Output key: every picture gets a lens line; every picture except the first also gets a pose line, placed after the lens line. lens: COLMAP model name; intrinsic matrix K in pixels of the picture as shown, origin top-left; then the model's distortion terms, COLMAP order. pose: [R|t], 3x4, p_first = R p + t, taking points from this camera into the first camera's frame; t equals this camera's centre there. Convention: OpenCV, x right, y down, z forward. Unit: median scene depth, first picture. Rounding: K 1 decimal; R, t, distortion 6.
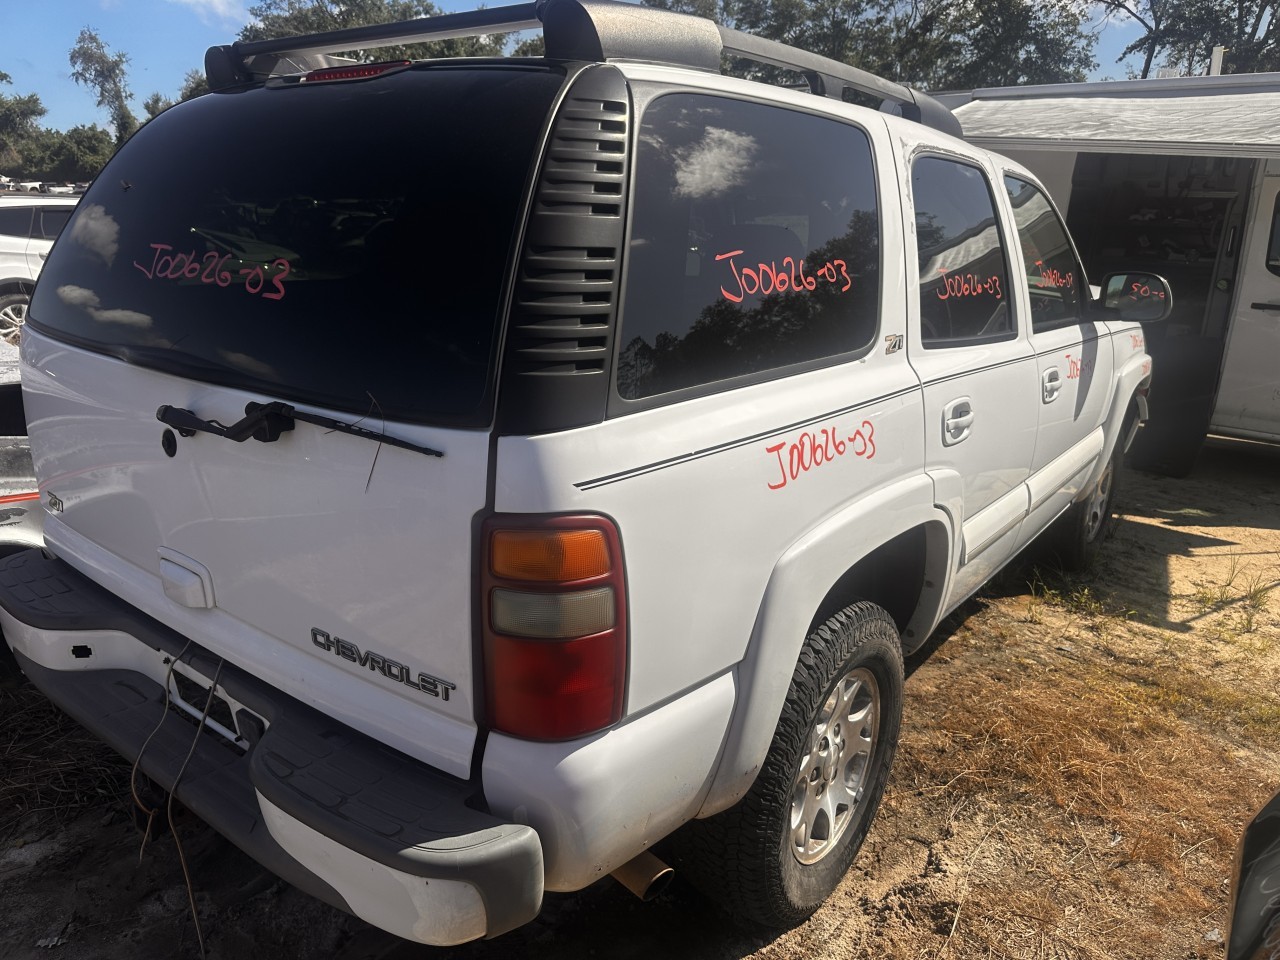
lens RADIAL K [[910.9, 0, 640.9], [0, 910.9, 481.5], [0, 0, 1]] dist [0.023215, -0.017409]
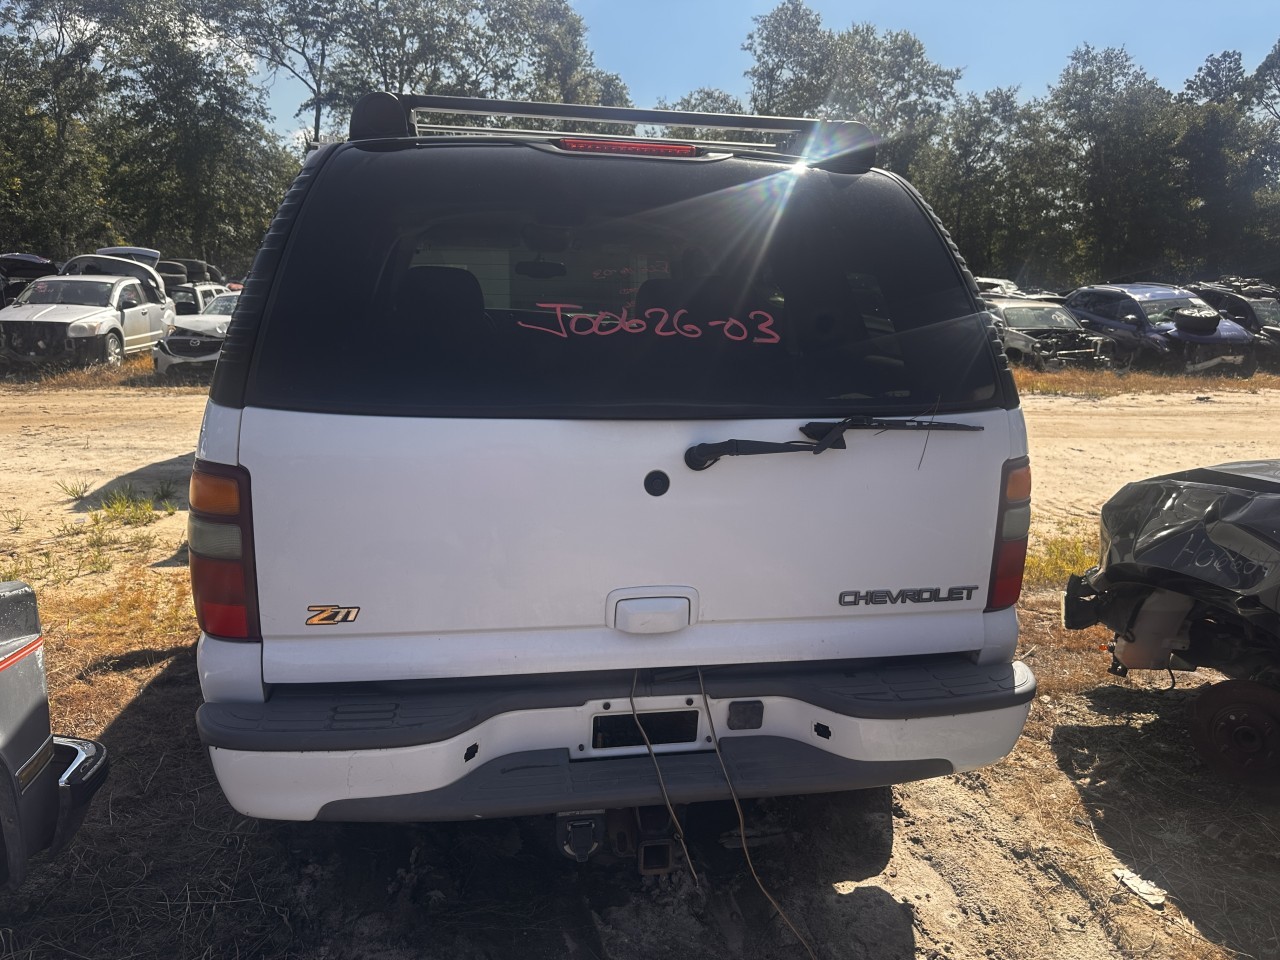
lens RADIAL K [[910.9, 0, 636.8], [0, 910.9, 479.4], [0, 0, 1]] dist [0.023215, -0.017409]
pose [[0.704993, -0.167992, 0.689031, -1.432428], [0.199201, 0.979335, 0.034954, -0.098178], [-0.680664, 0.112613, 0.723889, 0.253971]]
